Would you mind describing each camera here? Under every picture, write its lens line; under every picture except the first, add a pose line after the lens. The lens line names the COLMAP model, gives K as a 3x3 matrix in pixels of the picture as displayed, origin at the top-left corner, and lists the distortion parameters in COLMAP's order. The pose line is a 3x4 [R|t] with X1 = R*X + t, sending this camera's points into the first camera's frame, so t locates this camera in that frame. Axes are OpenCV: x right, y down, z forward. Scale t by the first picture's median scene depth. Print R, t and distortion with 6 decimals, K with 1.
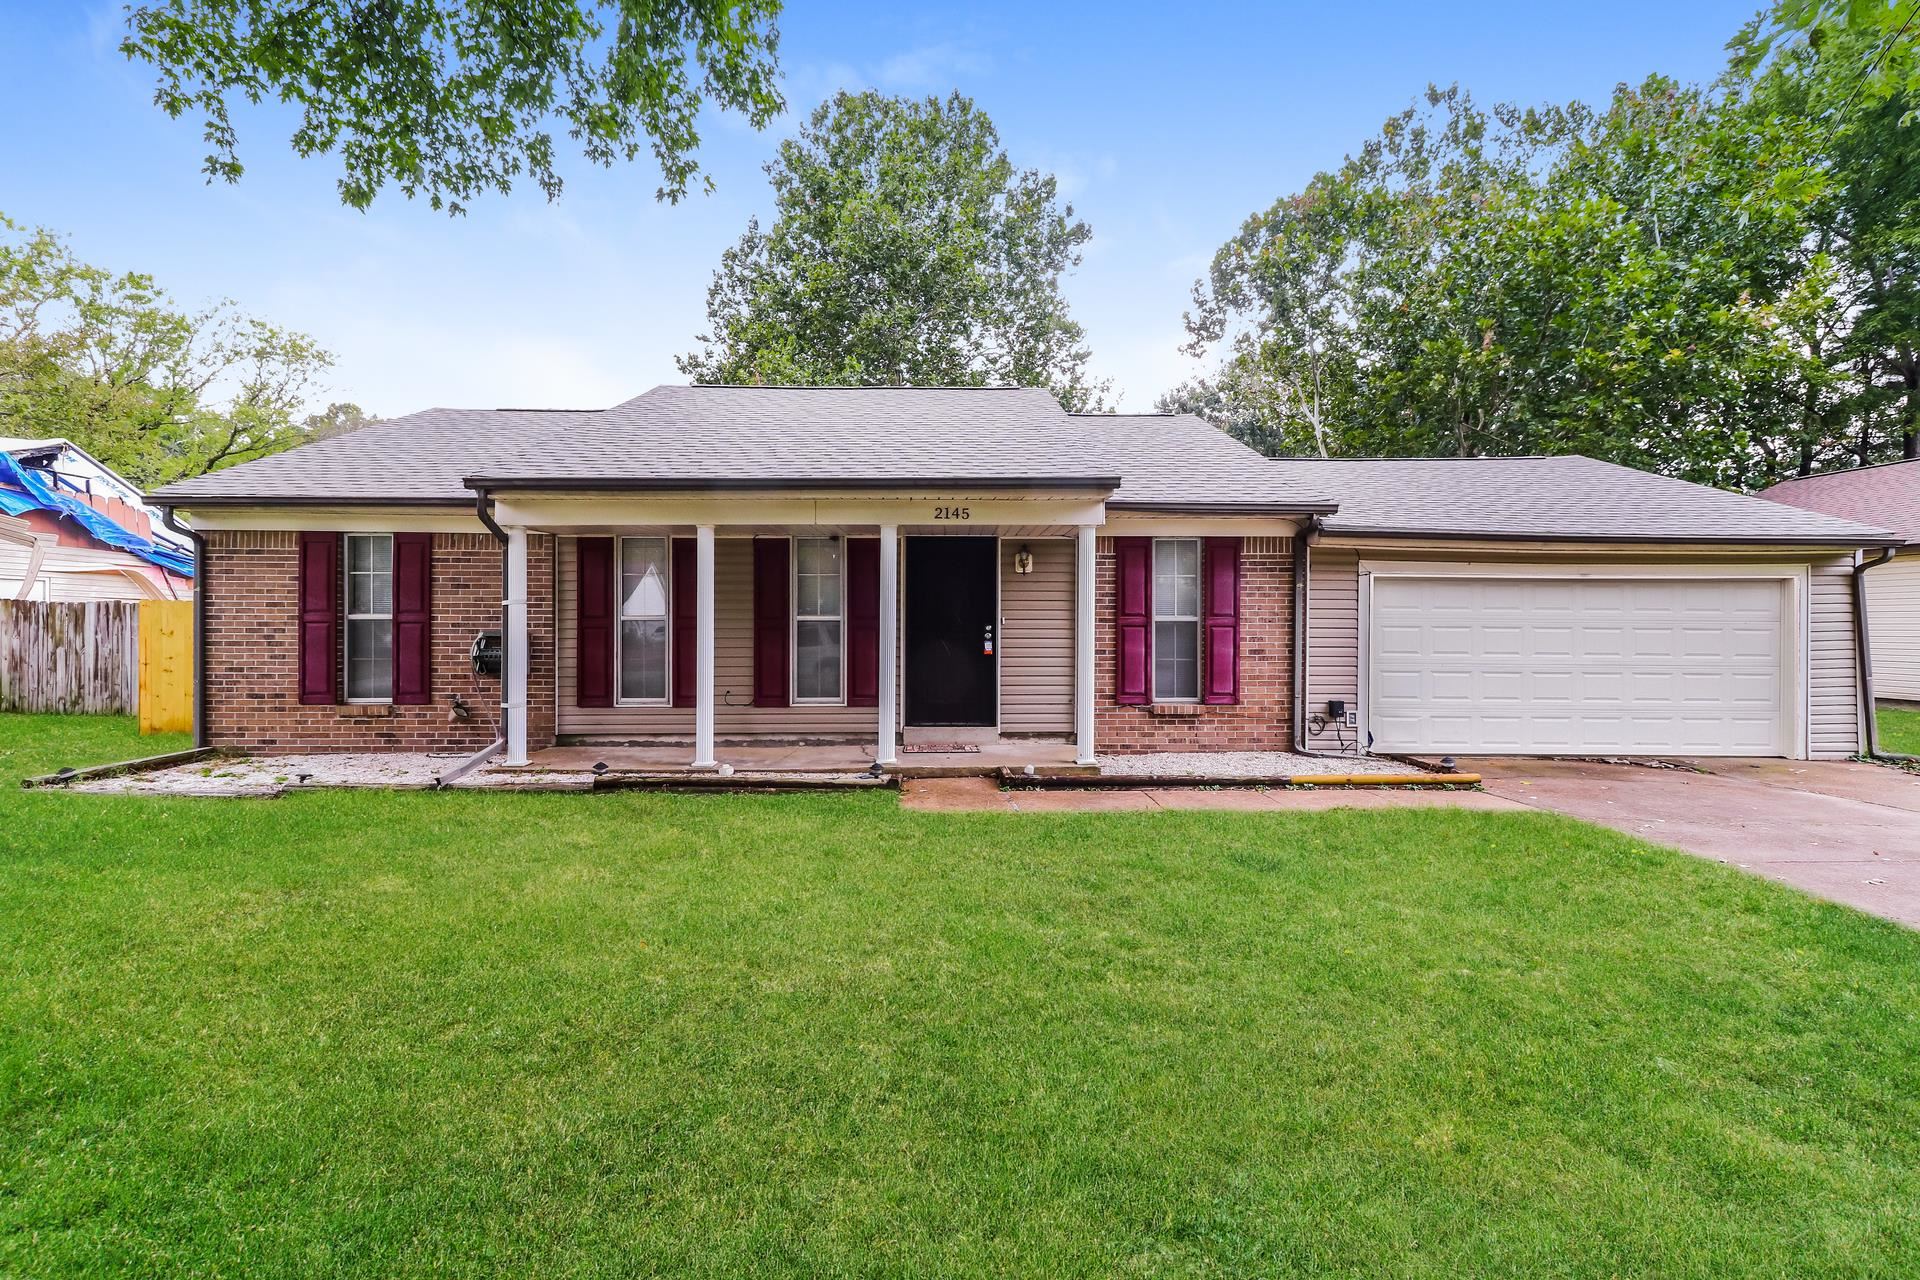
lens RADIAL K [[894.0, 0, 939.7], [0, 894.0, 592.6], [0, 0, 1]] dist [0.003639, -0.003771]
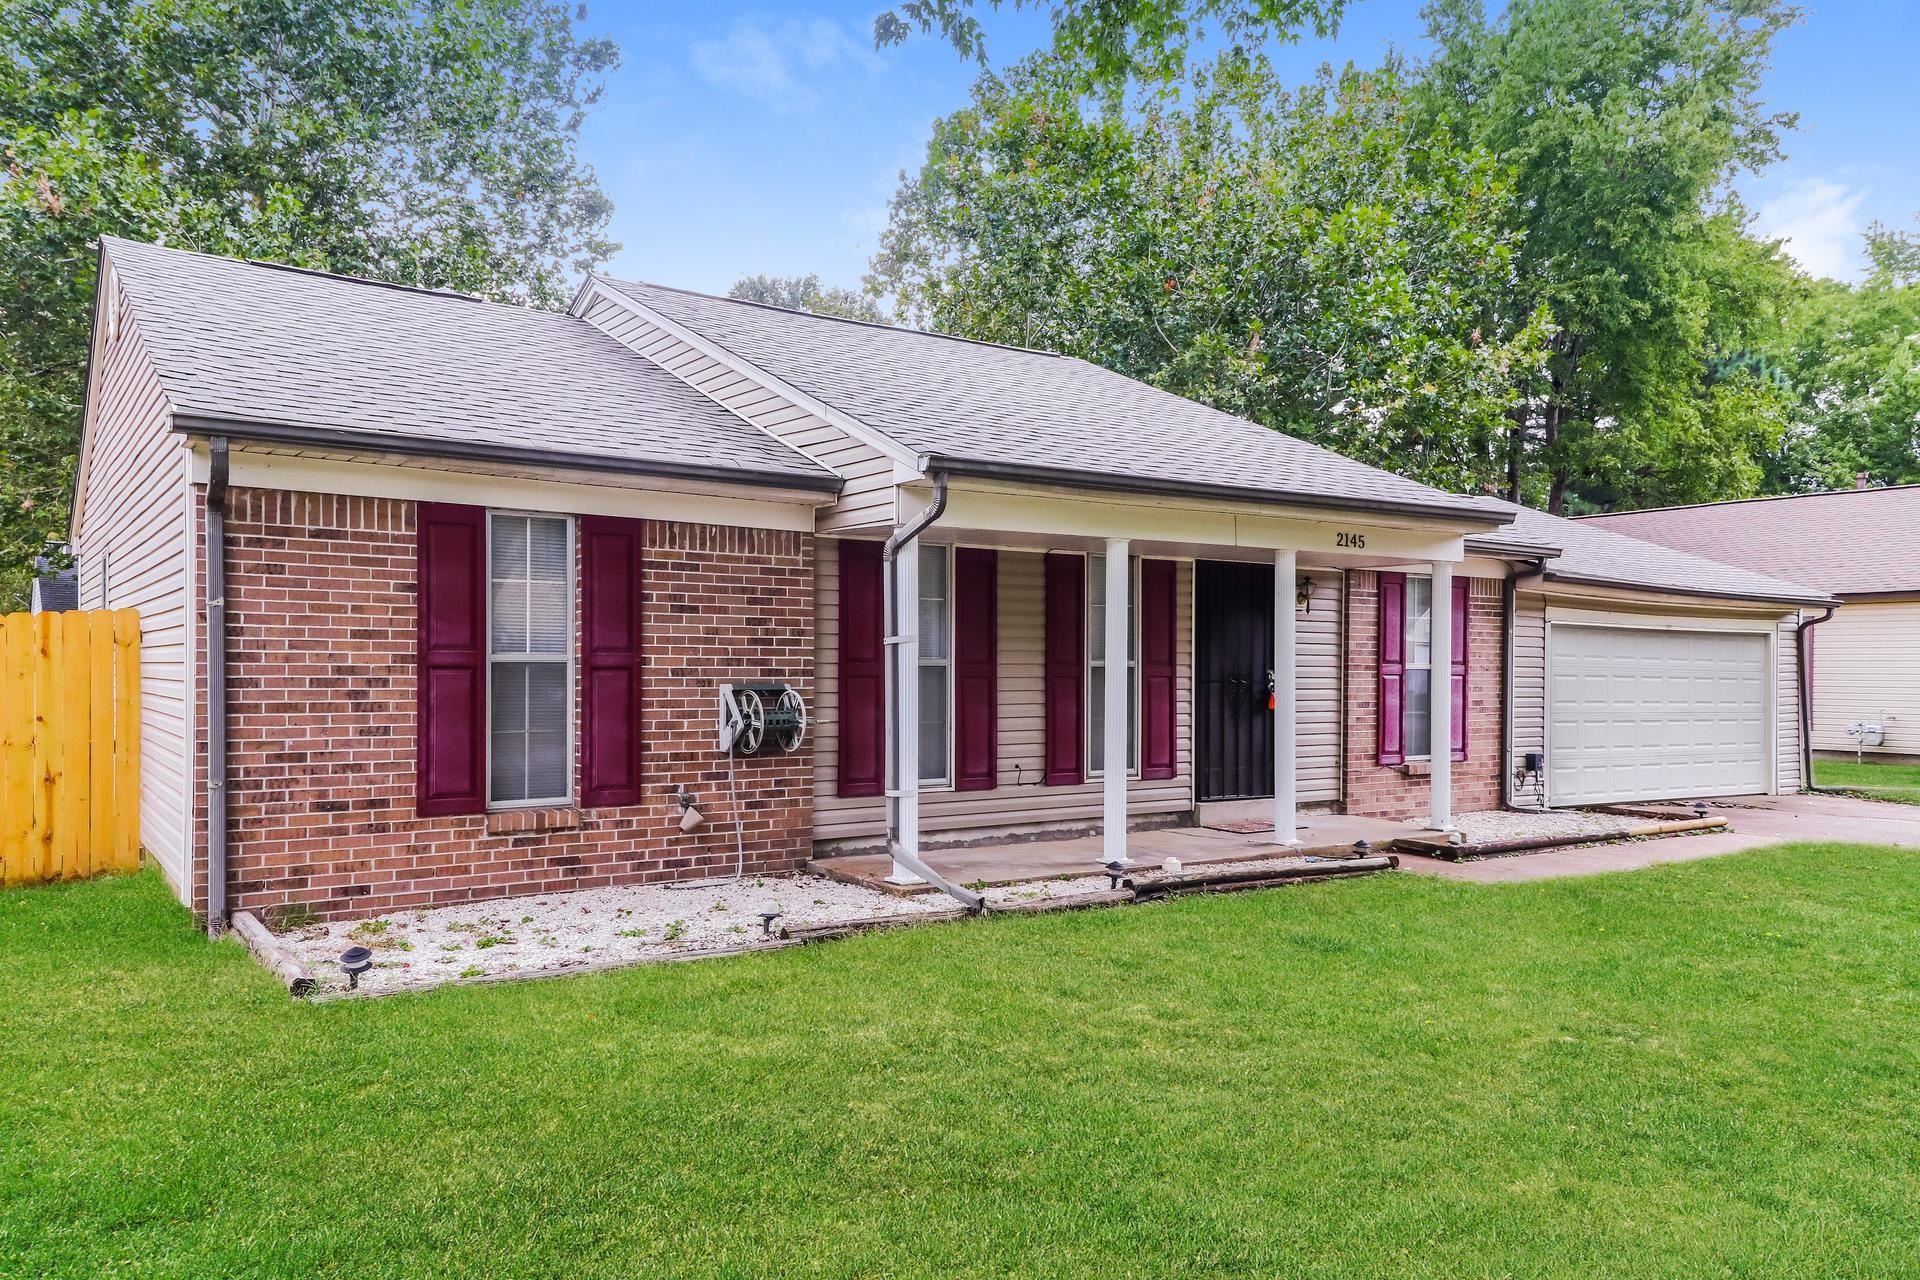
lens RADIAL K [[1353.6, 0, 955.7], [0, 1353.6, 637.1], [0, 0, 1]] dist [0.030865, 0.002802]
pose [[0.839898, 0.015912, 0.542511, -0.886031], [-0.027417, 0.999538, 0.013128, -0.005351], [-0.542051, -0.025900, 0.839946, 0.121542]]
